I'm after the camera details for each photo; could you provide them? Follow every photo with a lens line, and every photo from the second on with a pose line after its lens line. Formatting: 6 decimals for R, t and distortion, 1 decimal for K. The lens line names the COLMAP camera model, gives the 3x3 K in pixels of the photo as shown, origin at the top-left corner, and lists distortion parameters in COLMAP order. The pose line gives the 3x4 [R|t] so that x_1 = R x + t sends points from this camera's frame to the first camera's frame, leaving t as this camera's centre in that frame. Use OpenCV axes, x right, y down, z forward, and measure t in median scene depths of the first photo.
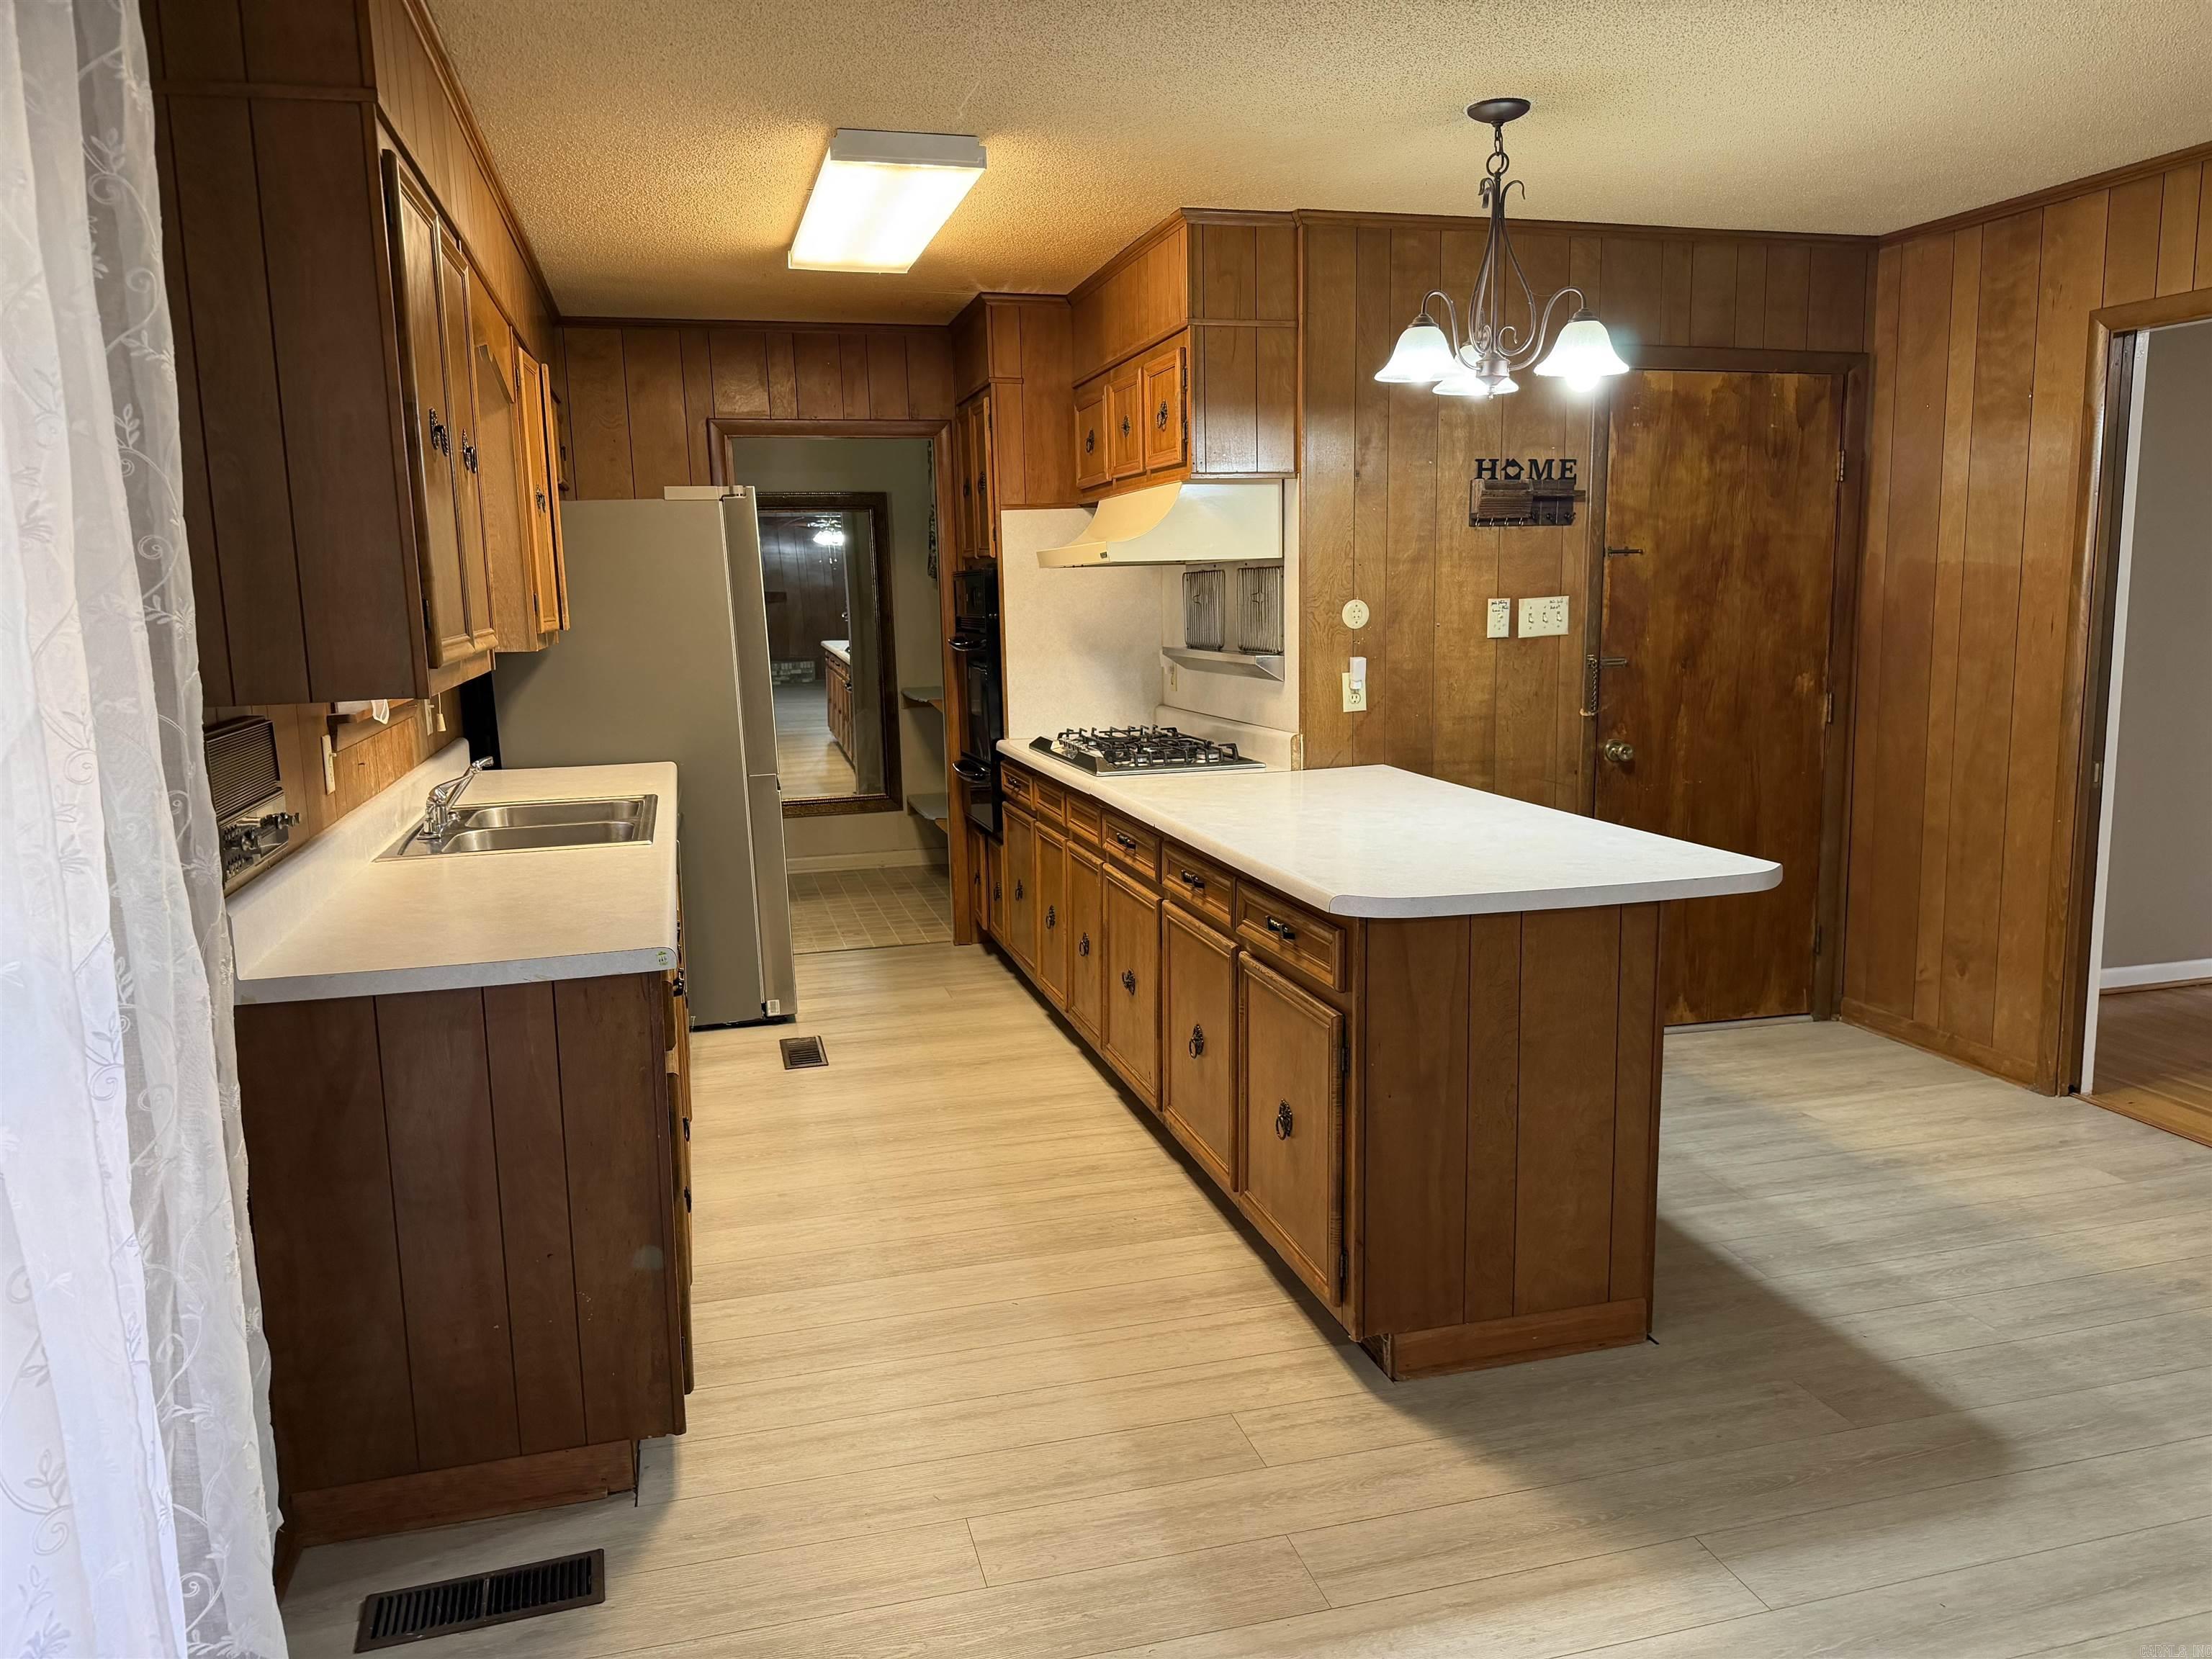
lens RADIAL K [[1560.5, 0, 1098.7], [0, 1560.5, 826.3], [0, 0, 1]] dist [0.071539, -0.048931]
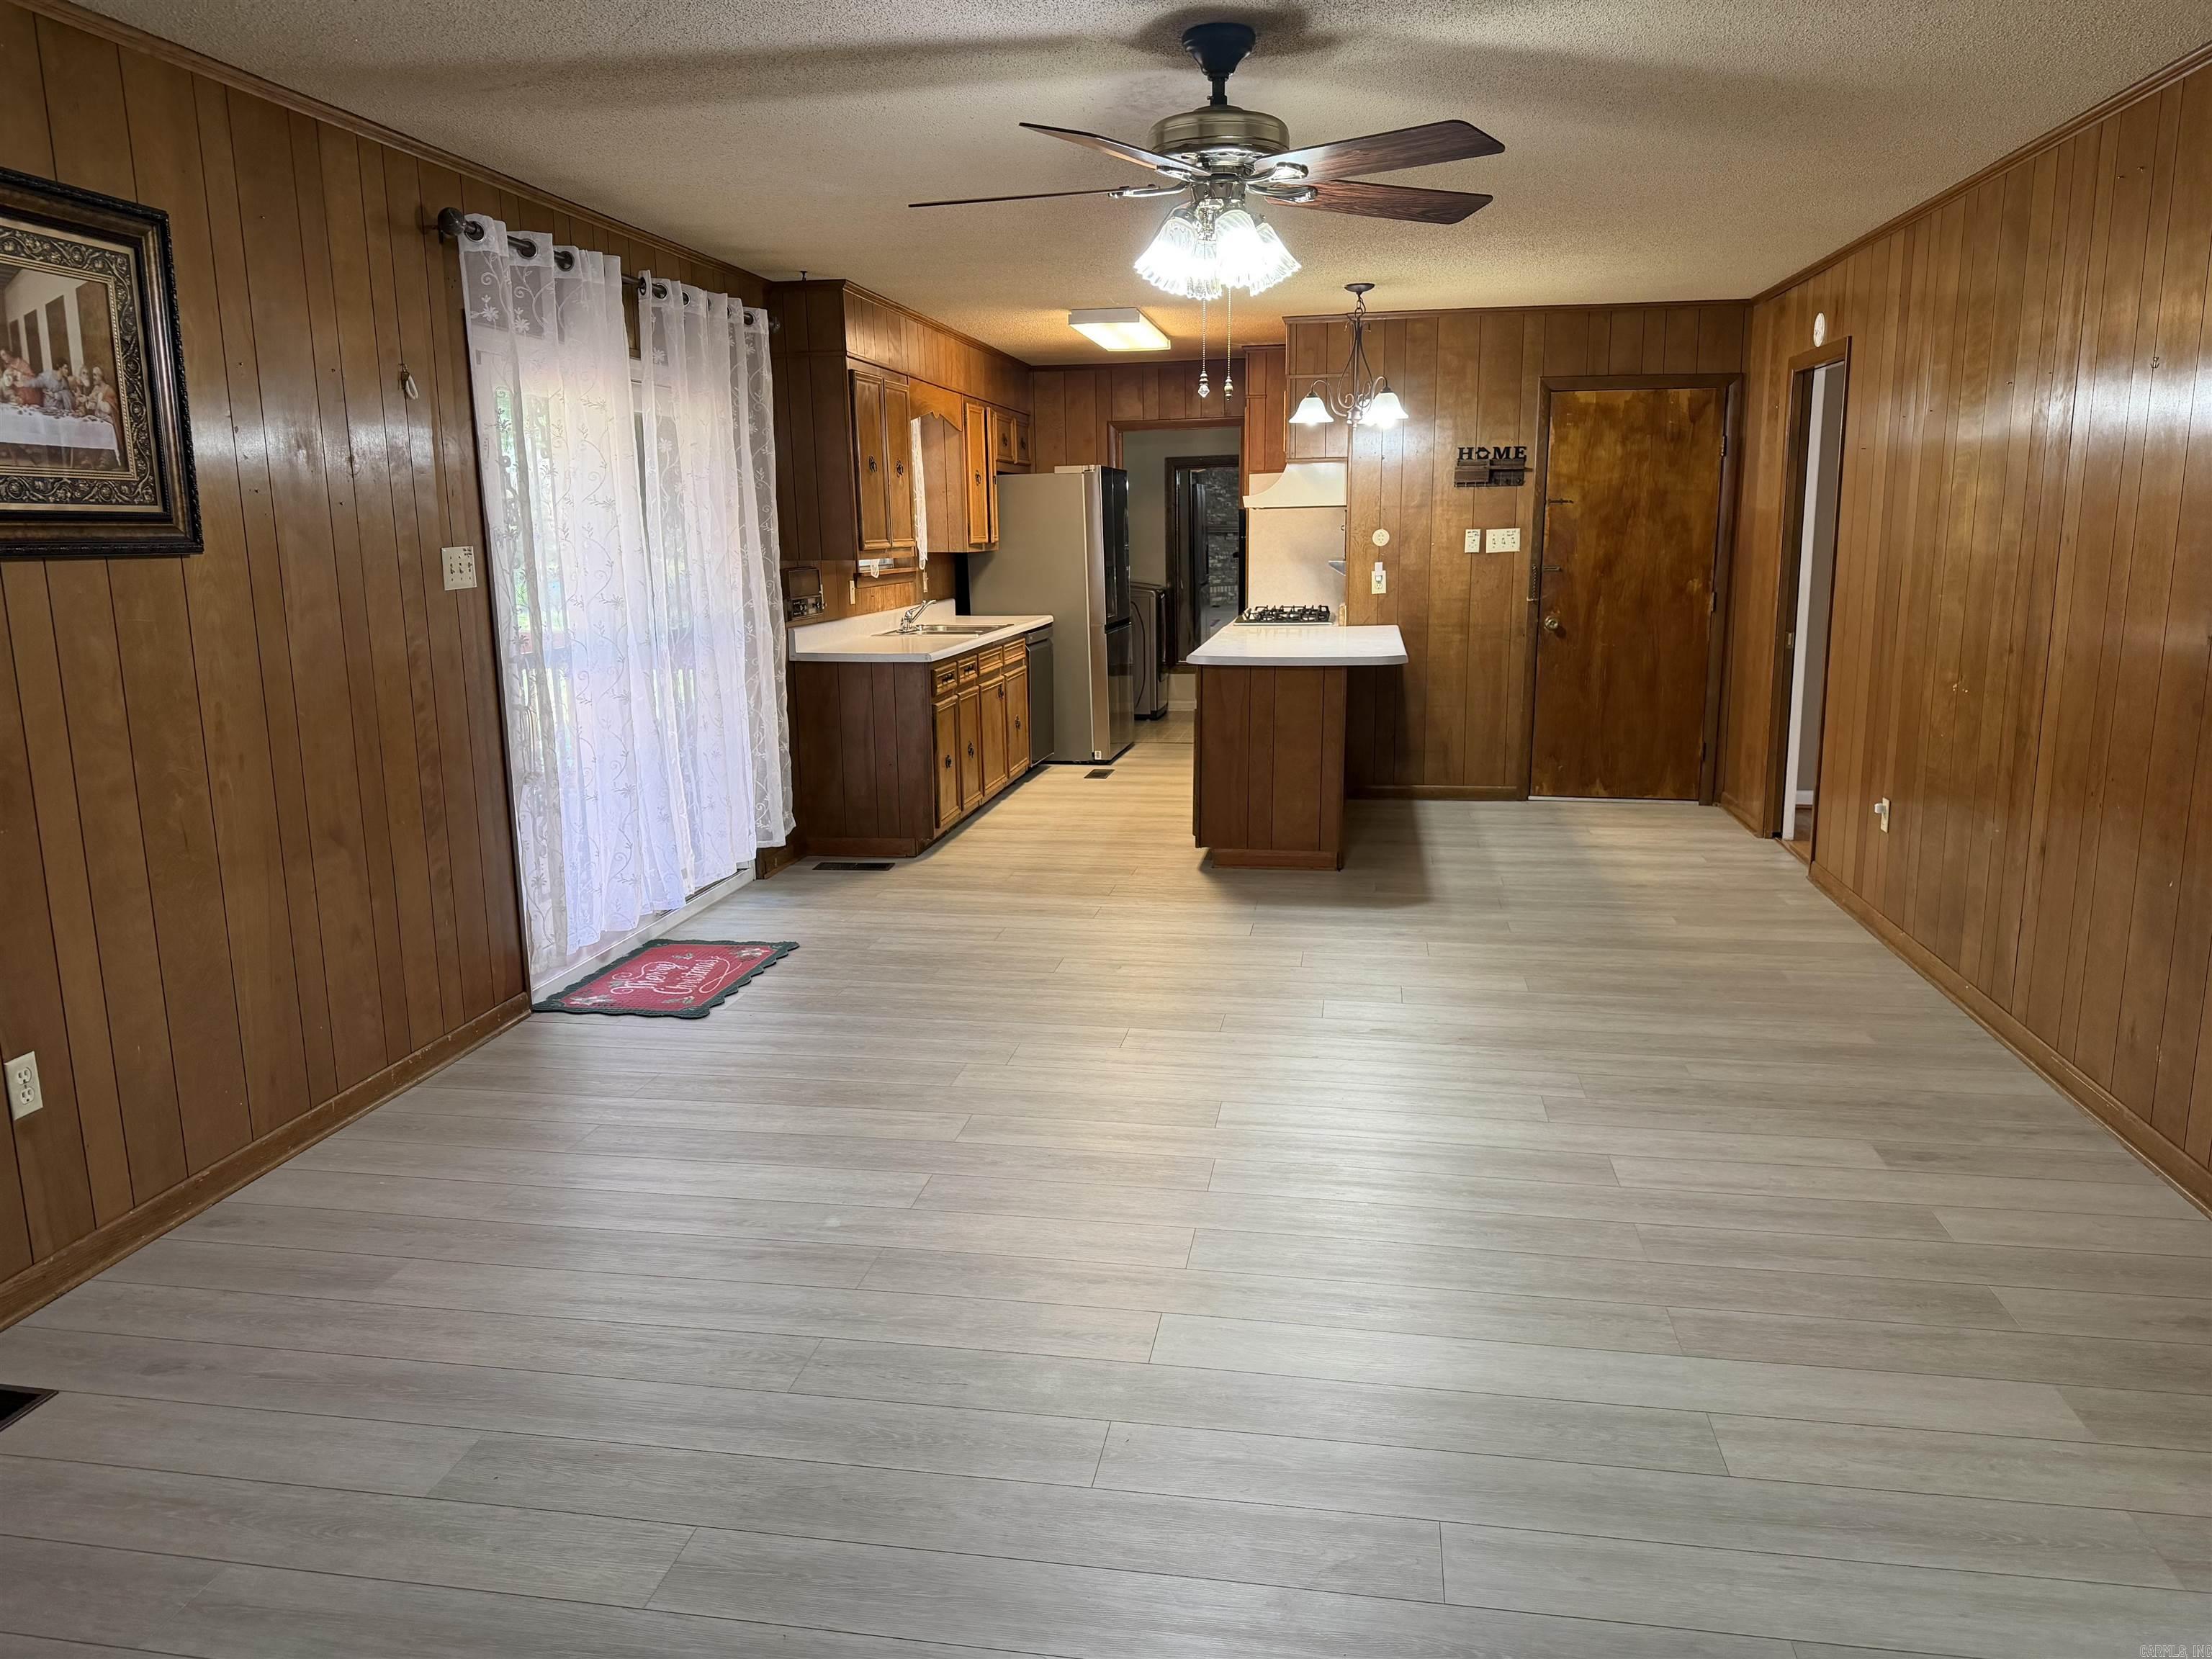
lens RADIAL K [[1560.5, 0, 1098.7], [0, 1560.5, 826.3], [0, 0, 1]] dist [0.071539, -0.048931]
pose [[0.907983, 0.086692, -0.409941, 0.597166], [-0.069067, 0.995946, 0.057639, 0.103083], [0.413276, -0.024021, 0.910289, -0.709097]]
